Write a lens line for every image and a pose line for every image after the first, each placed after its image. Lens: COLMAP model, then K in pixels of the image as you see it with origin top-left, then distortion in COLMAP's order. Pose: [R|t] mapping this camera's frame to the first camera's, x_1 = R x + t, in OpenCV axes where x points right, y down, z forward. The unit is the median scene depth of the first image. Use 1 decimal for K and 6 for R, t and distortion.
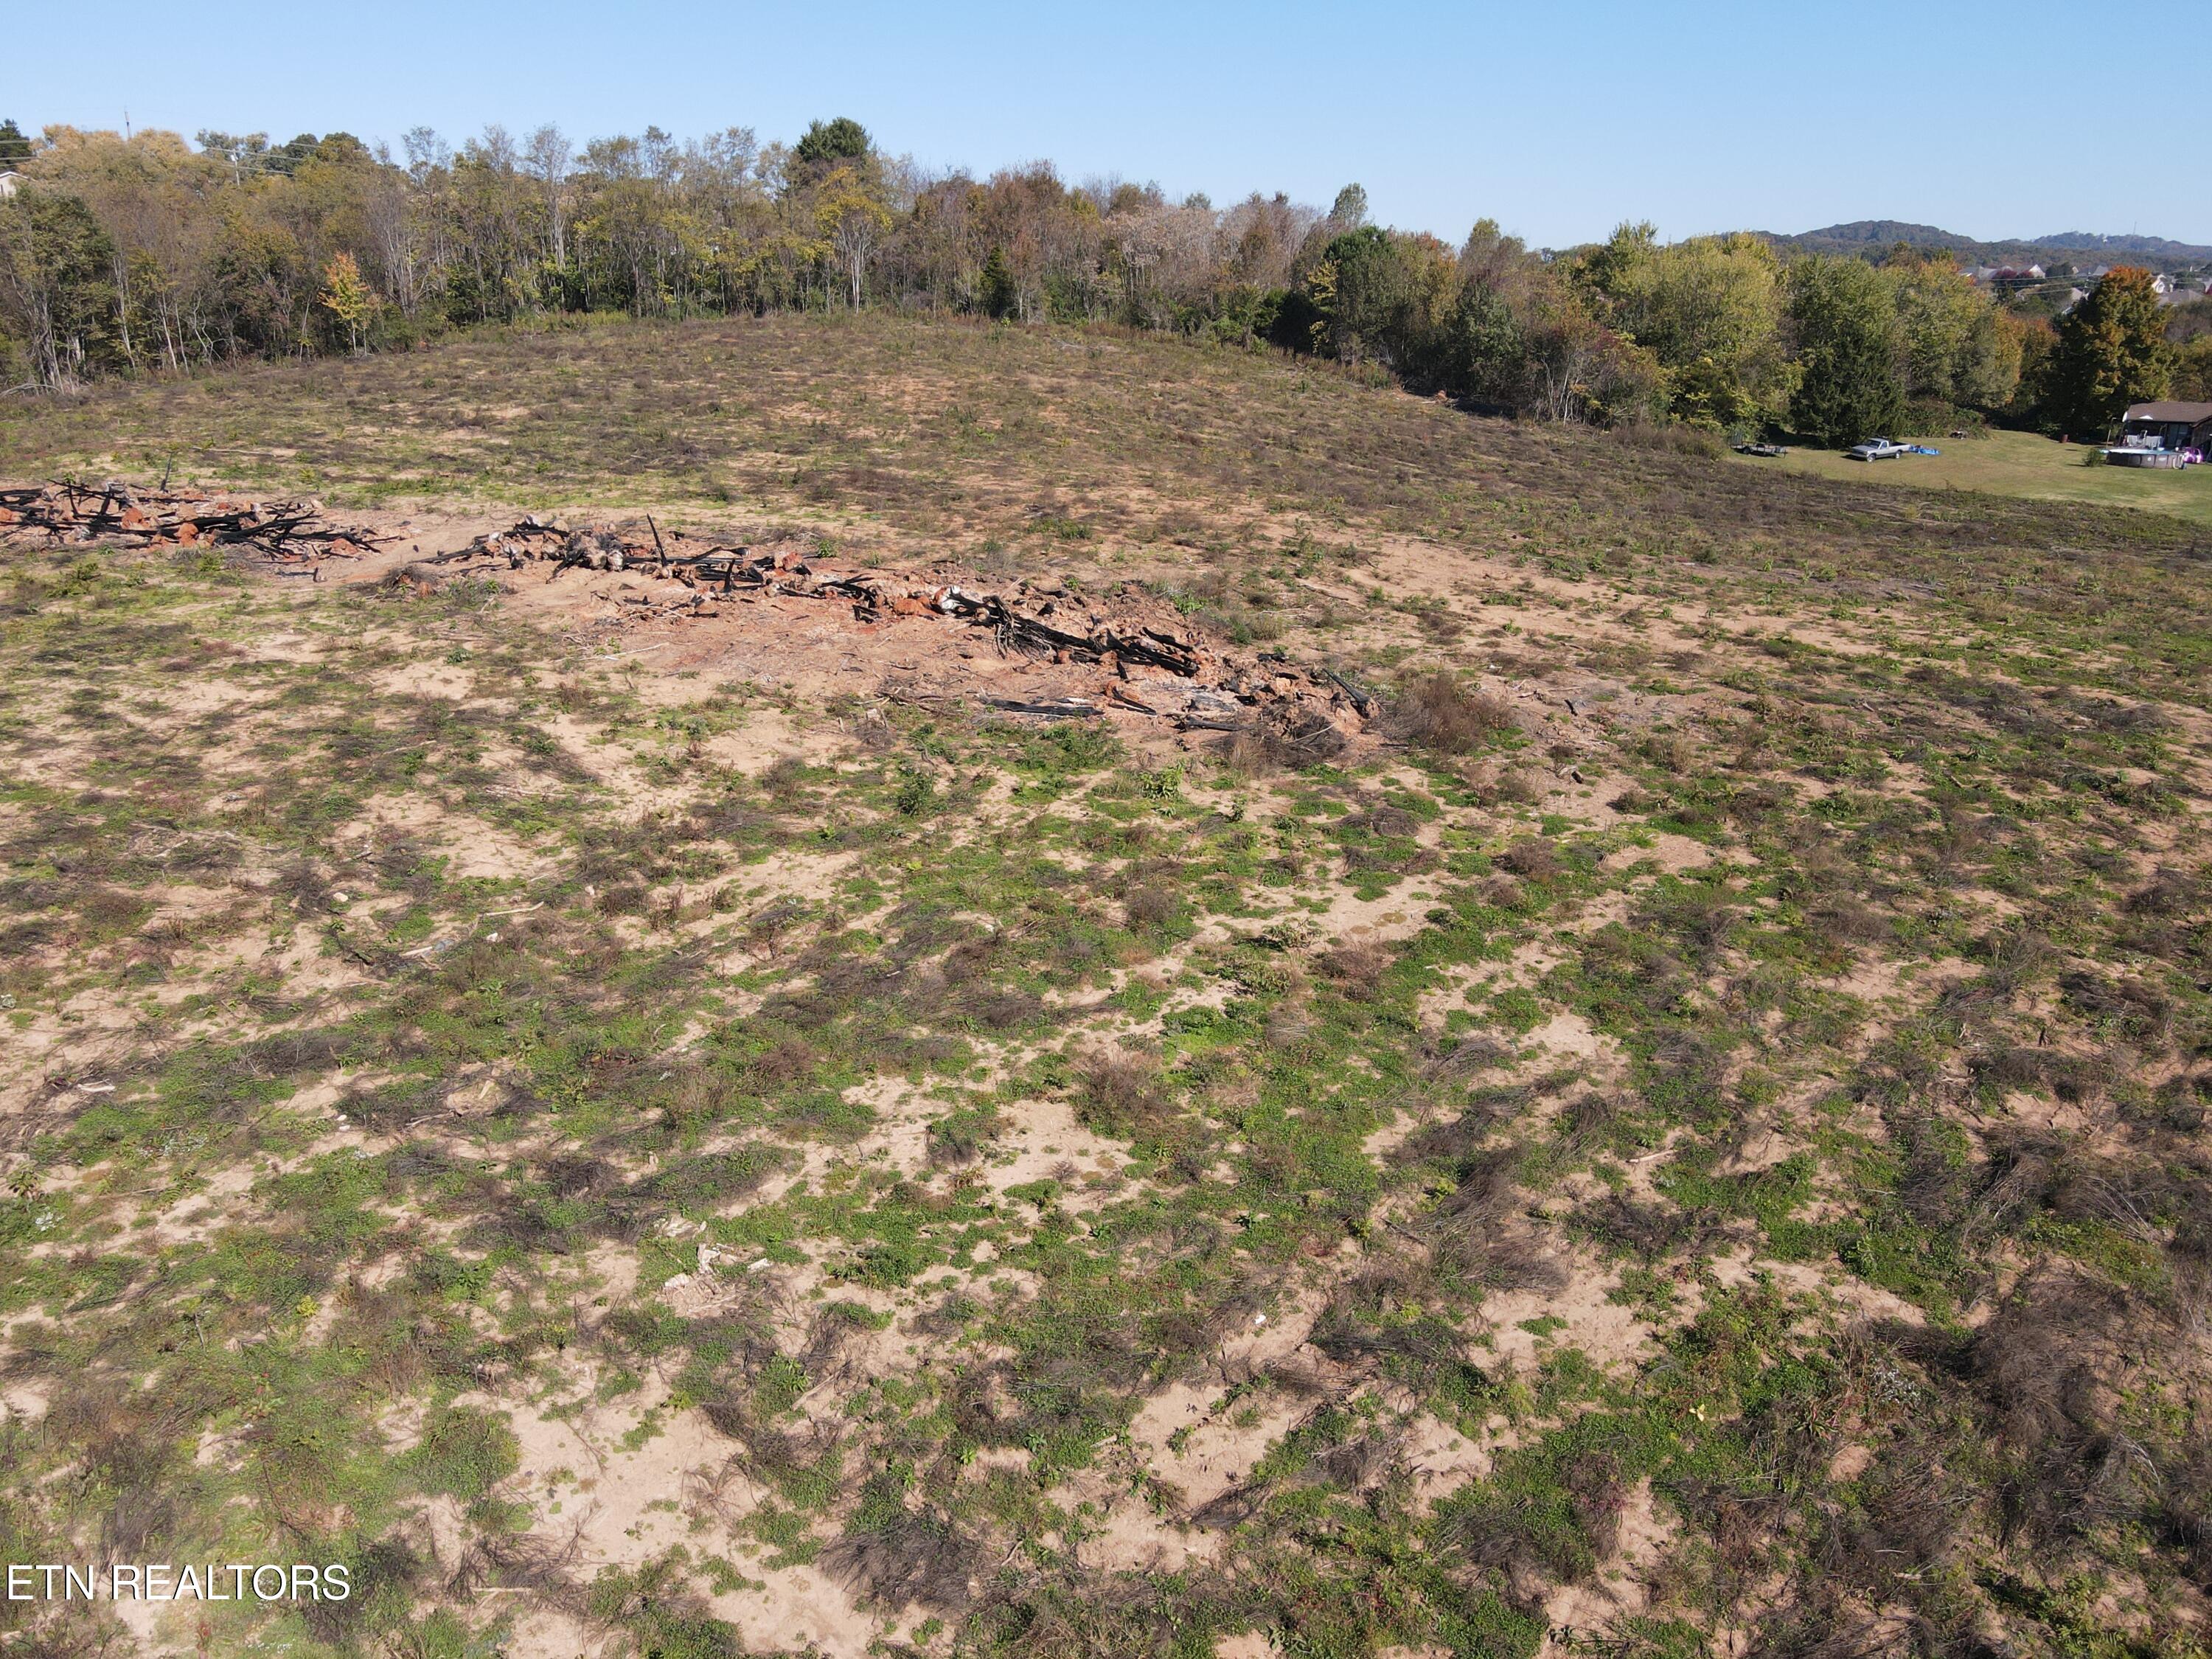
lens RADIAL K [[1625.5, 0, 1107.7], [0, 1625.5, 810.0], [0, 0, 1]] dist [0.011691, 0.013946]
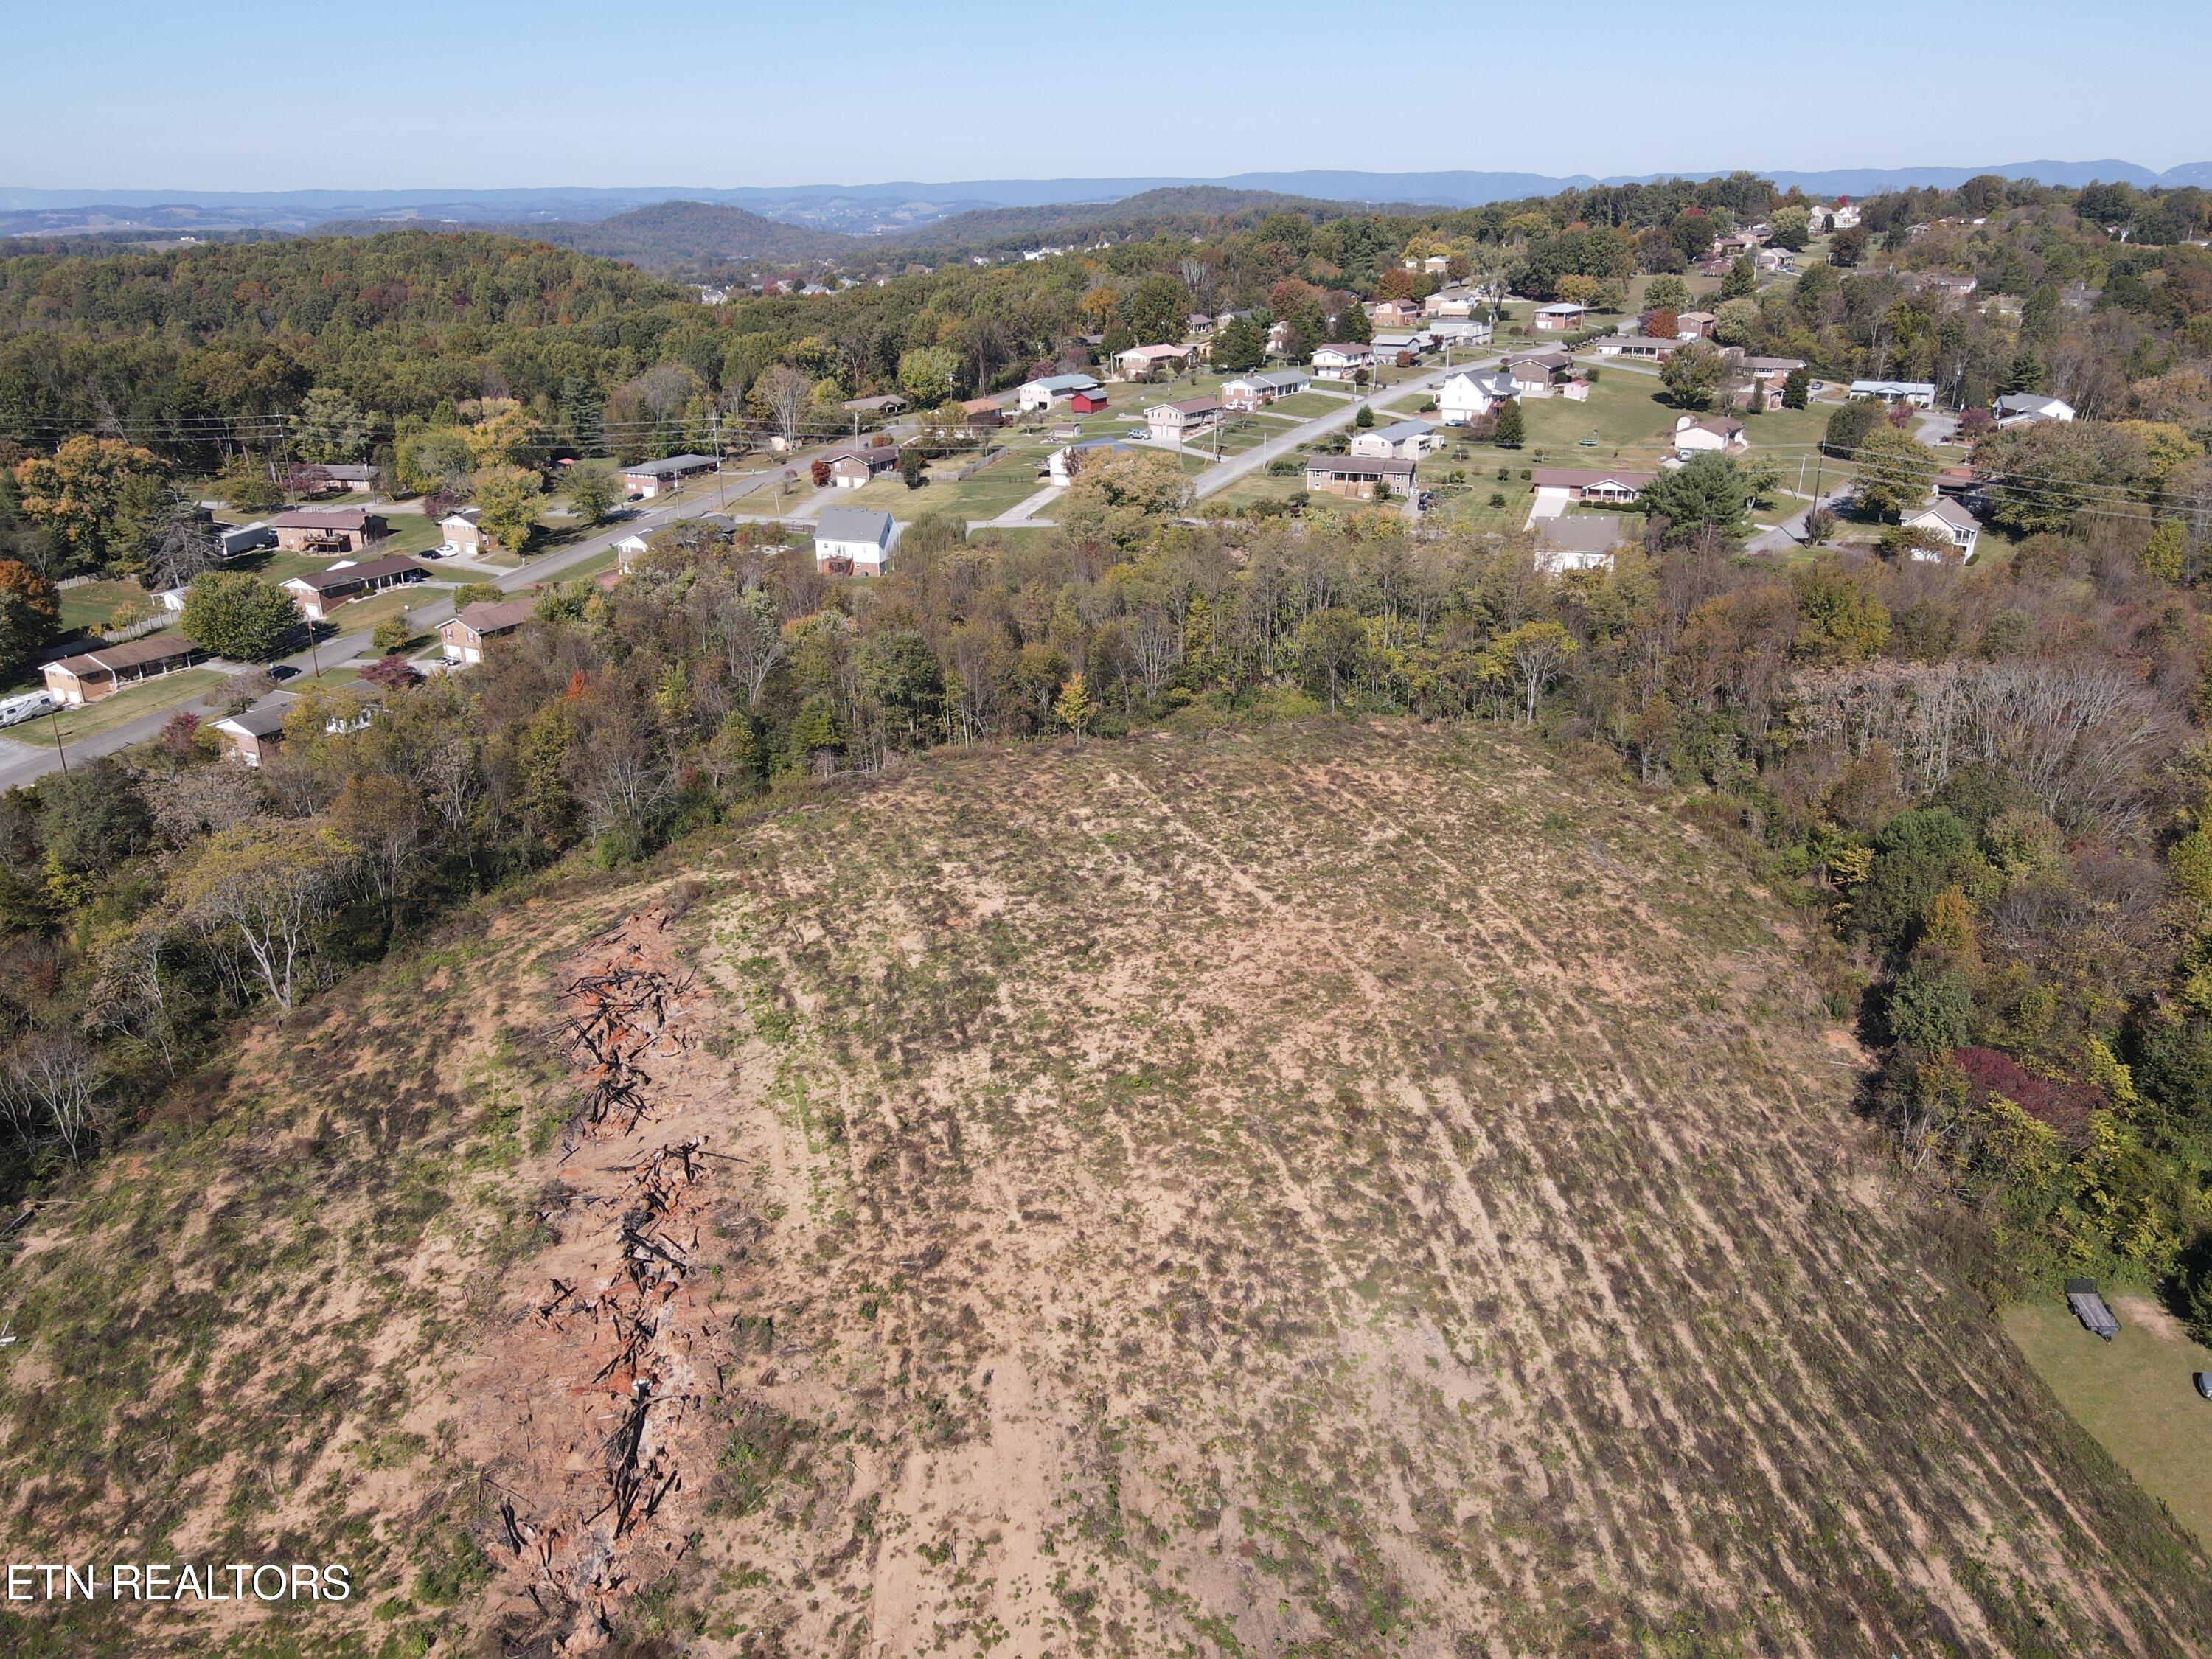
lens RADIAL K [[1625.5, 0, 1110.1], [0, 1625.5, 841.1], [0, 0, 1]] dist [0.011691, 0.013946]
pose [[0.680264, 0.260443, -0.685135, 1.981006], [-0.208059, 0.964906, 0.160213, -1.673173], [0.702817, 0.033562, 0.710579, 0.258821]]
